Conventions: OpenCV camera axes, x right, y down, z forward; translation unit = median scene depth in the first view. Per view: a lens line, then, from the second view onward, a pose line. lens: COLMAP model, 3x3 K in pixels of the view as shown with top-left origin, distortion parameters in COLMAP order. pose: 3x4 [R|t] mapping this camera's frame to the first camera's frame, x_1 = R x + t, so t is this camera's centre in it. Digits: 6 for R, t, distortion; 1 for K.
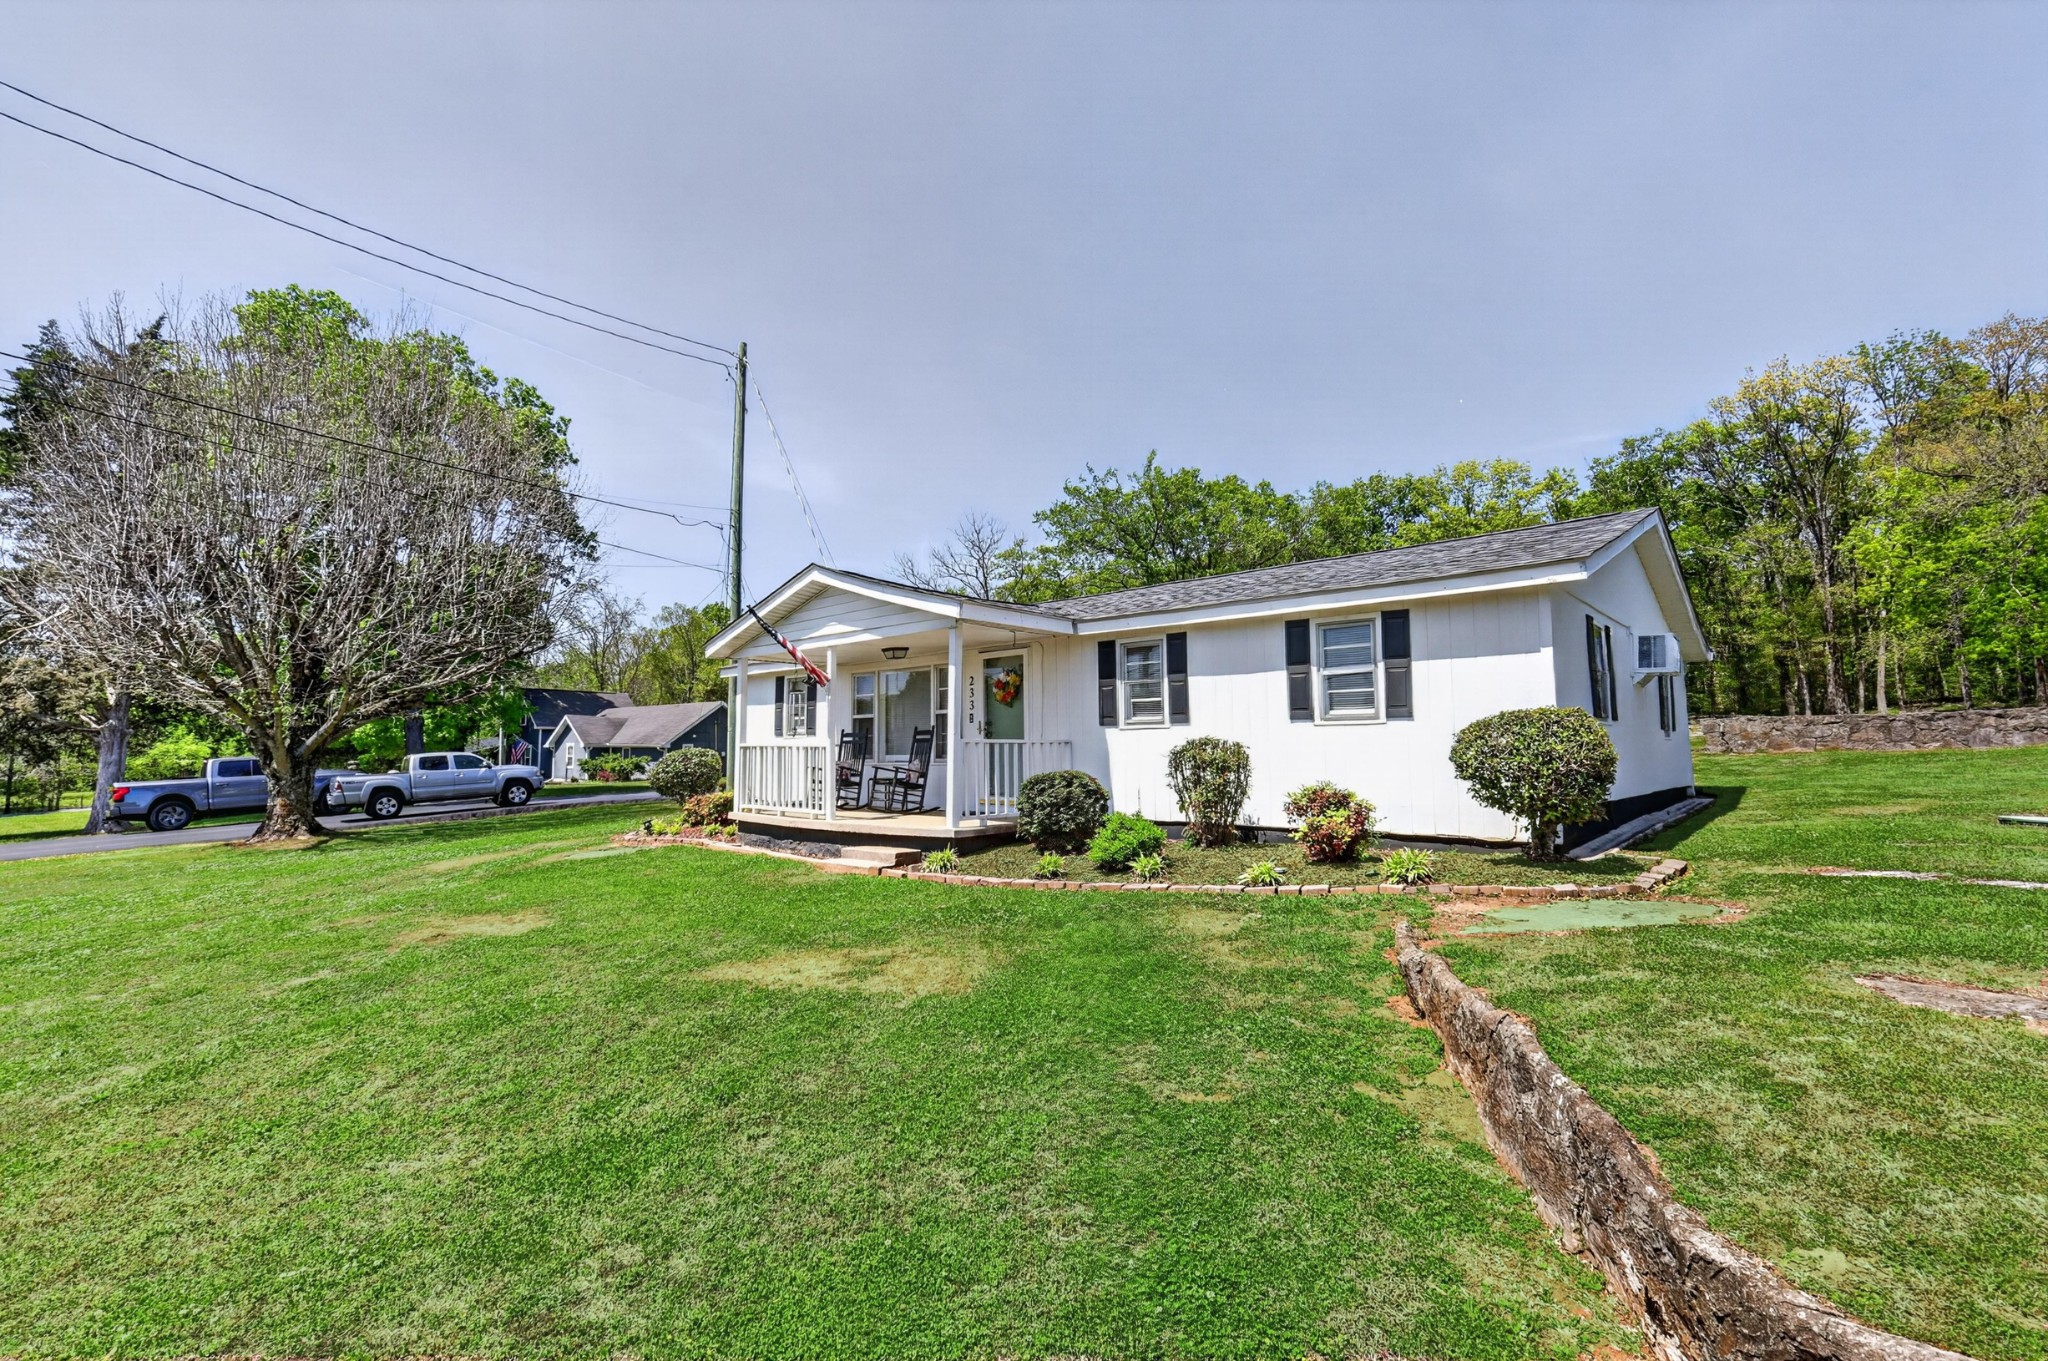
lens RADIAL K [[901.2, 0, 1018.1], [0, 901.2, 676.3], [0, 0, 1]] dist [-0.001674, 0.000936]
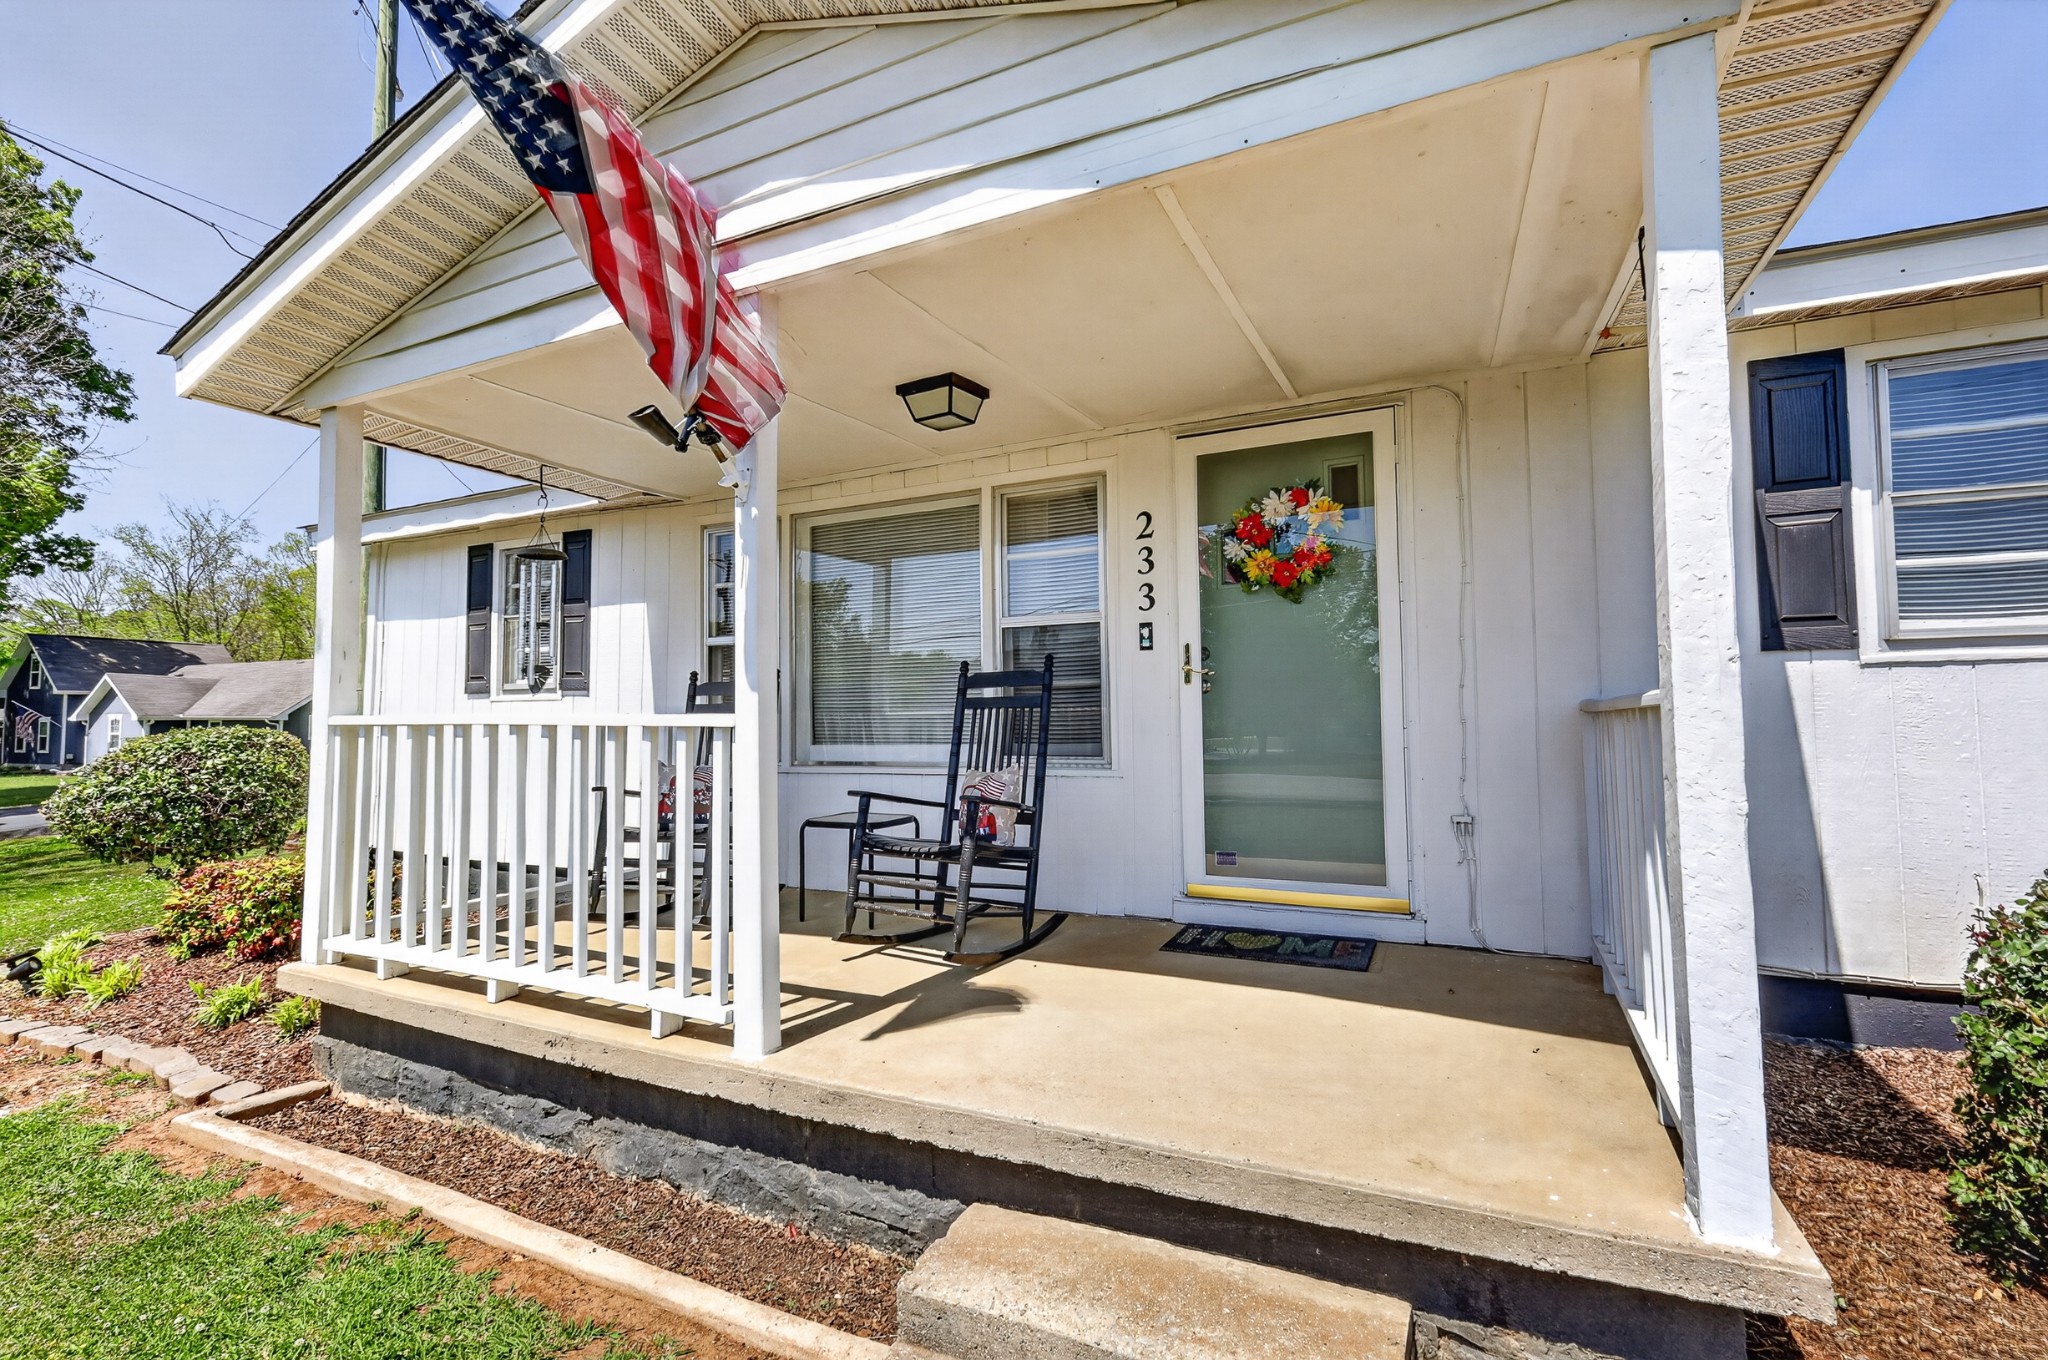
lens RADIAL K [[901.2, 0, 1033.0], [0, 901.2, 673.6], [0, 0, 1]] dist [-0.001674, 0.000936]
pose [[0.953490, 0.010377, 0.301247, -0.150344], [-0.019716, 0.999414, 0.027979, 0.040184], [-0.300780, -0.032618, 0.953136, 0.544371]]
